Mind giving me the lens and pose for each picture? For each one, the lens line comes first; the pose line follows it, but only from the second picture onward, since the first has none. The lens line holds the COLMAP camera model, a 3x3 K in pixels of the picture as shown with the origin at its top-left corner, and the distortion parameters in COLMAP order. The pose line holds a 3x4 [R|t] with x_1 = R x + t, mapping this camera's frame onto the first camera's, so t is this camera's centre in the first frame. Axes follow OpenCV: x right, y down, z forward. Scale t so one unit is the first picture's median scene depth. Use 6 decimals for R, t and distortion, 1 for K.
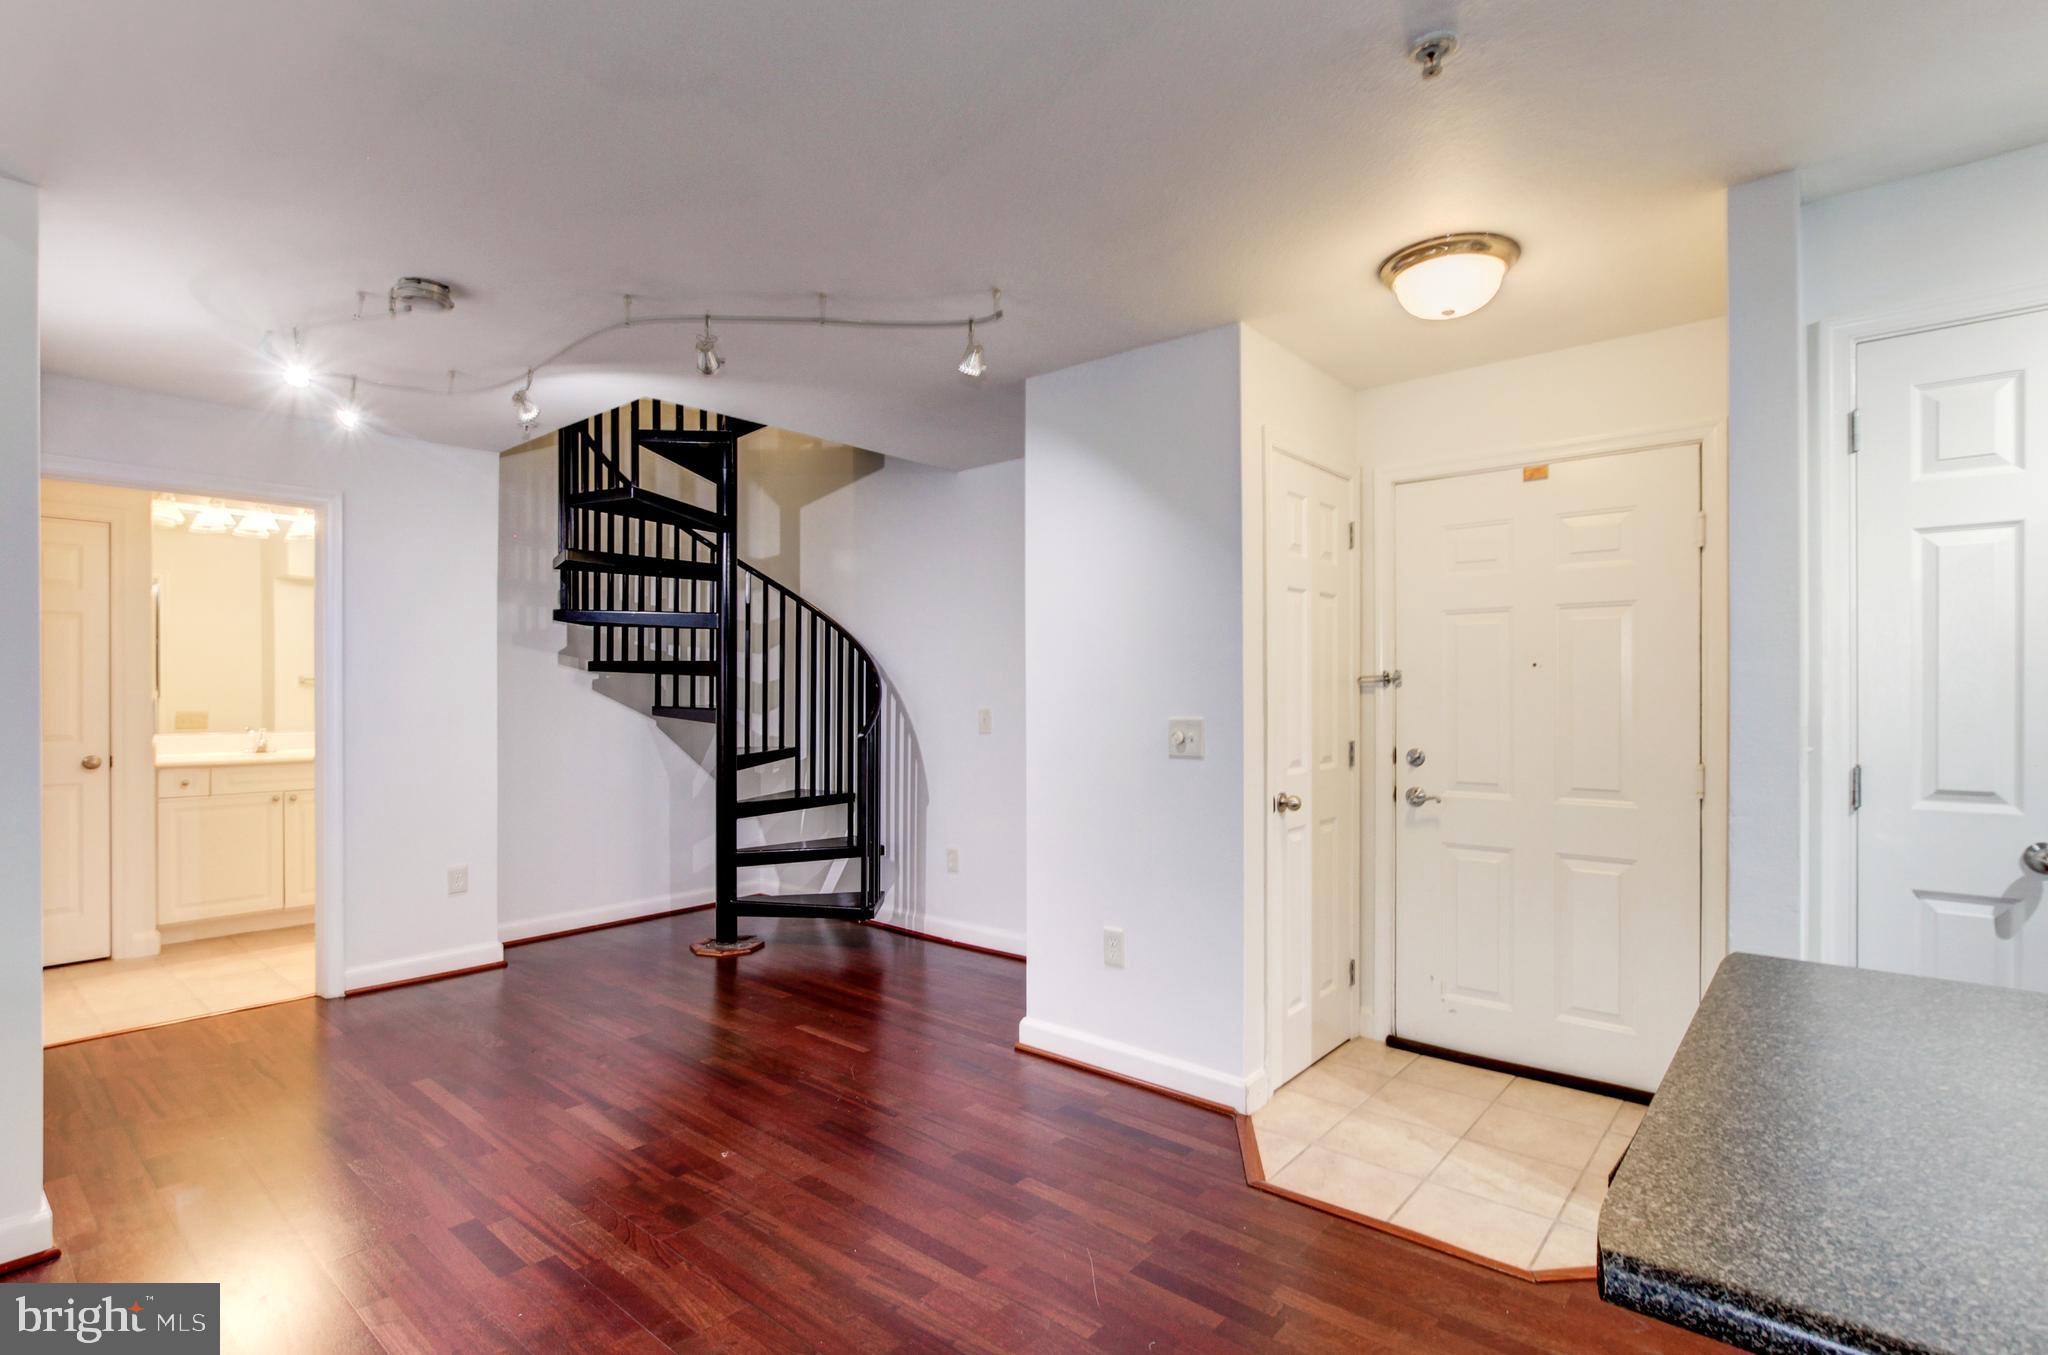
lens RADIAL K [[961.6, 0, 1009.3], [0, 961.6, 674.5], [0, 0, 1]] dist [-0.013882, 0.004508]
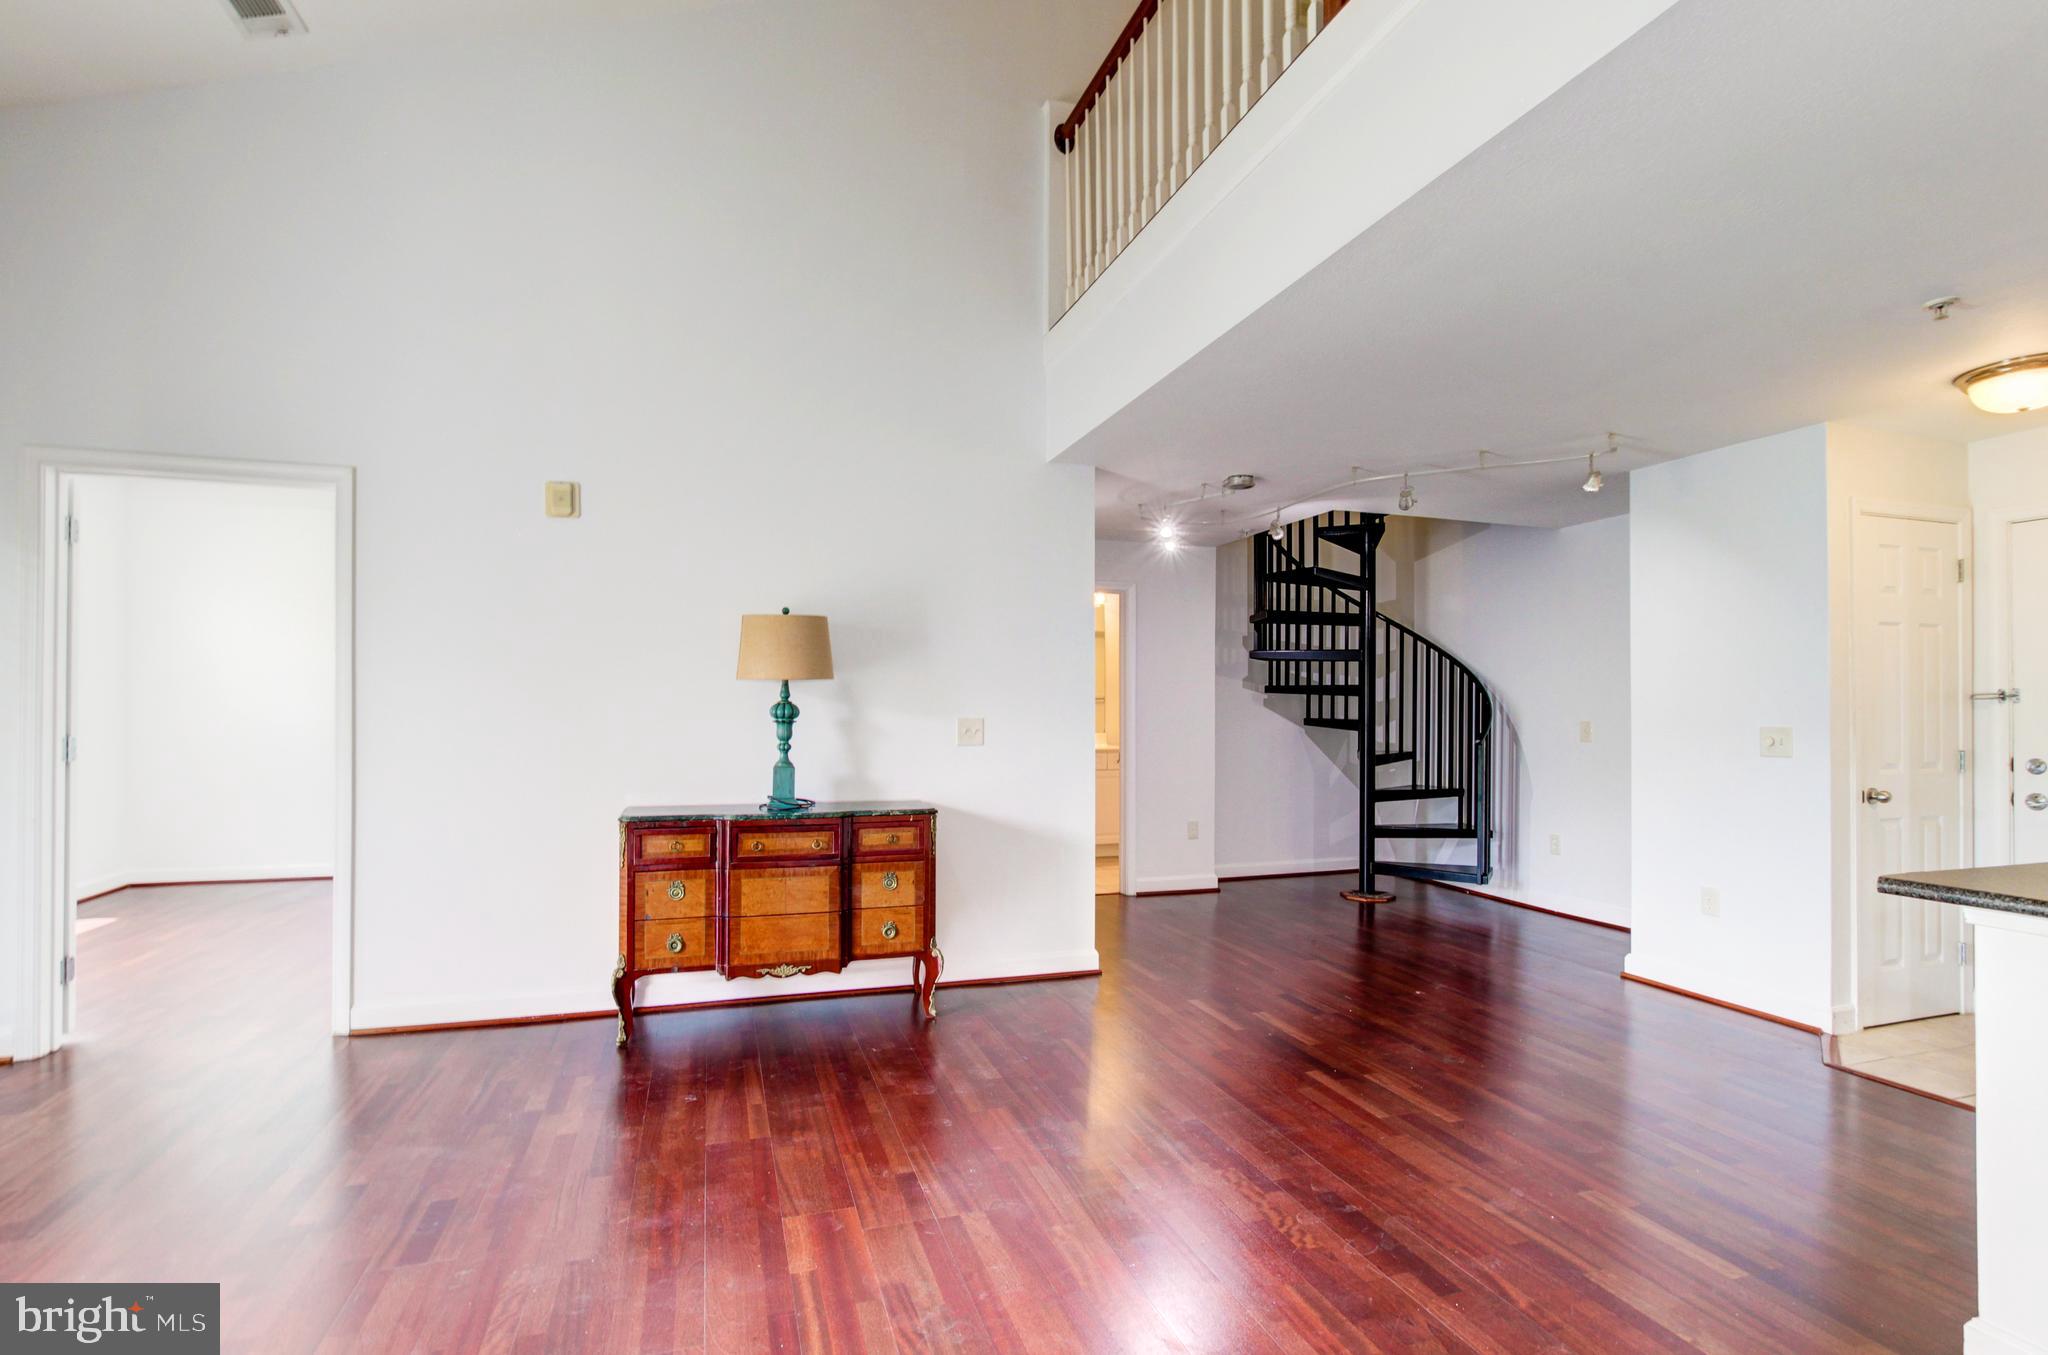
lens RADIAL K [[961.6, 0, 1035.8], [0, 961.6, 705.3], [0, 0, 1]] dist [-0.013882, 0.004508]
pose [[0.868741, -0.000811, -0.495266, -0.031301], [0.007195, 0.999914, 0.010982, -0.003548], [0.495214, -0.013104, 0.868672, -0.417383]]
